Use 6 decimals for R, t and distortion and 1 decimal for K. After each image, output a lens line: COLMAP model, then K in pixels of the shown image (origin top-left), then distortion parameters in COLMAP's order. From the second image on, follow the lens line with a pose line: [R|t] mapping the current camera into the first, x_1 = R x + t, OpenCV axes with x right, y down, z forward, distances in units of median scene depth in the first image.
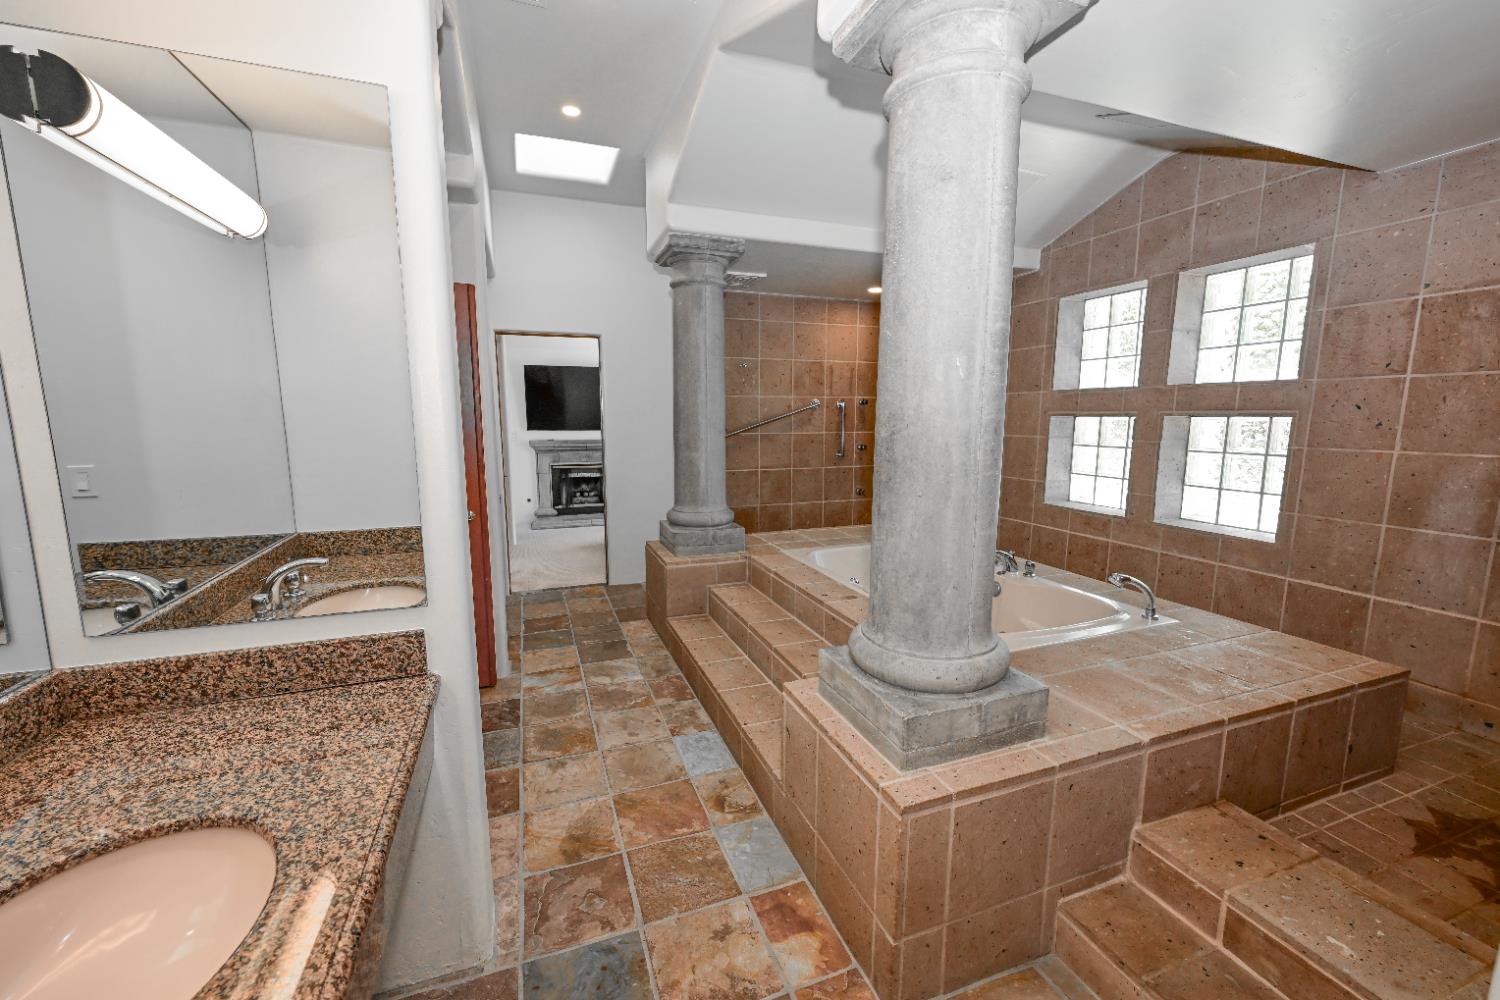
lens RADIAL K [[599.0, 0, 748.2], [0, 599.0, 502.5], [0, 0, 1]] dist [0.002015, 0.000083]
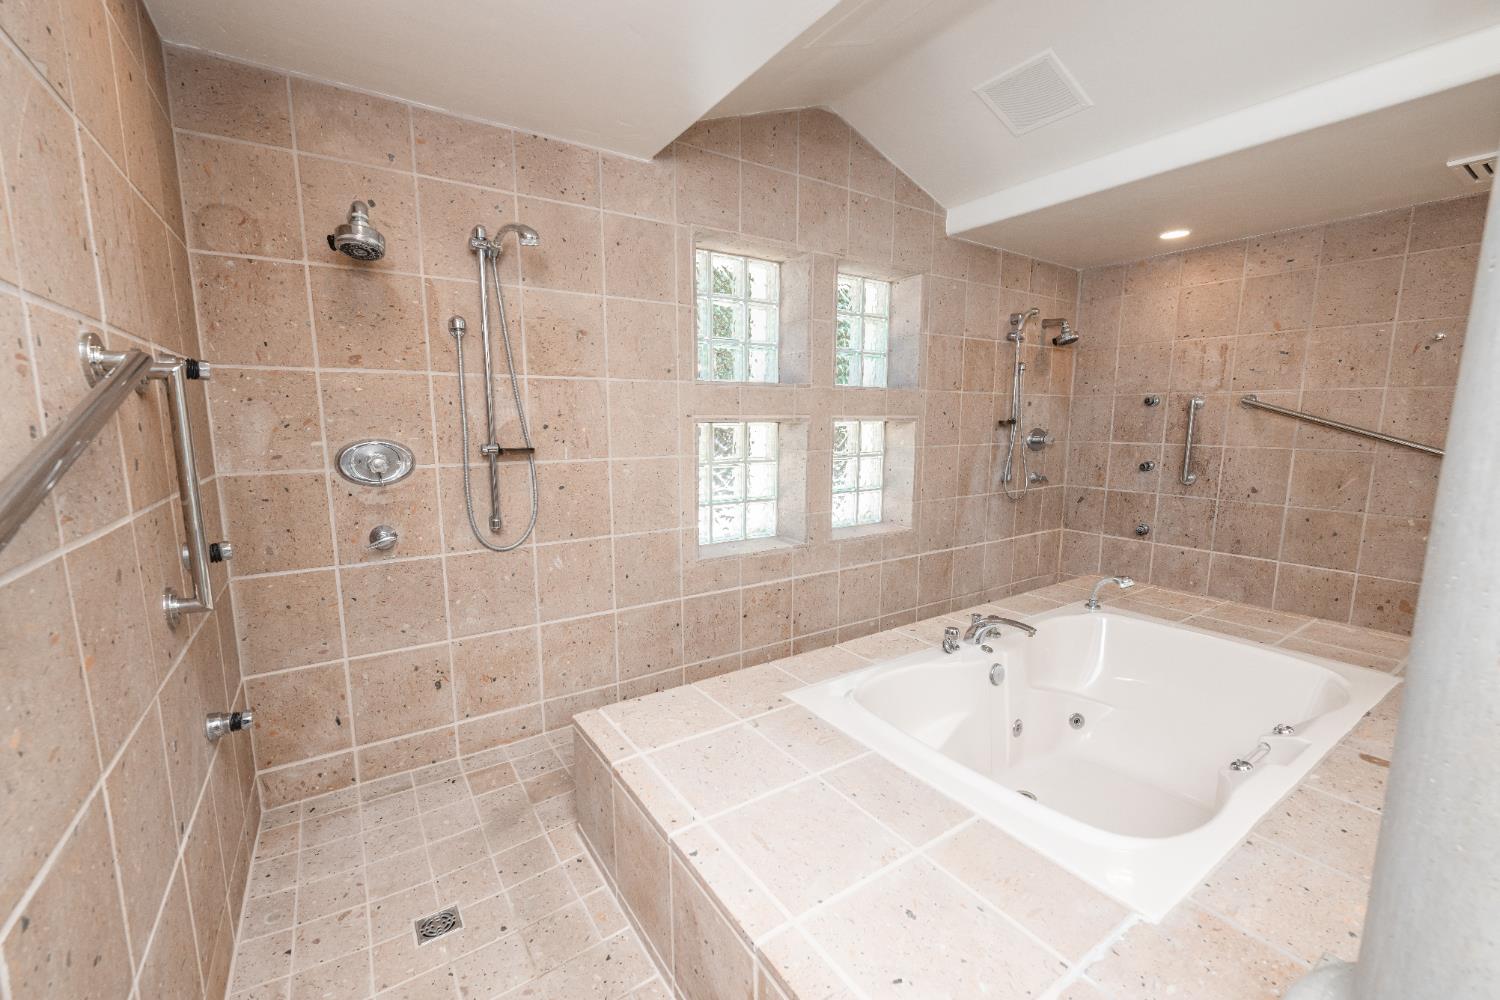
lens RADIAL K [[599.0, 0, 747.0], [0, 599.0, 501.4], [0, 0, 1]] dist [0.002015, 0.000083]
pose [[-0.231217, -0.135399, 0.963434, -0.159302], [0.138977, 0.975516, 0.170450, -0.217165], [-0.962925, 0.173306, -0.206738, 1.466979]]
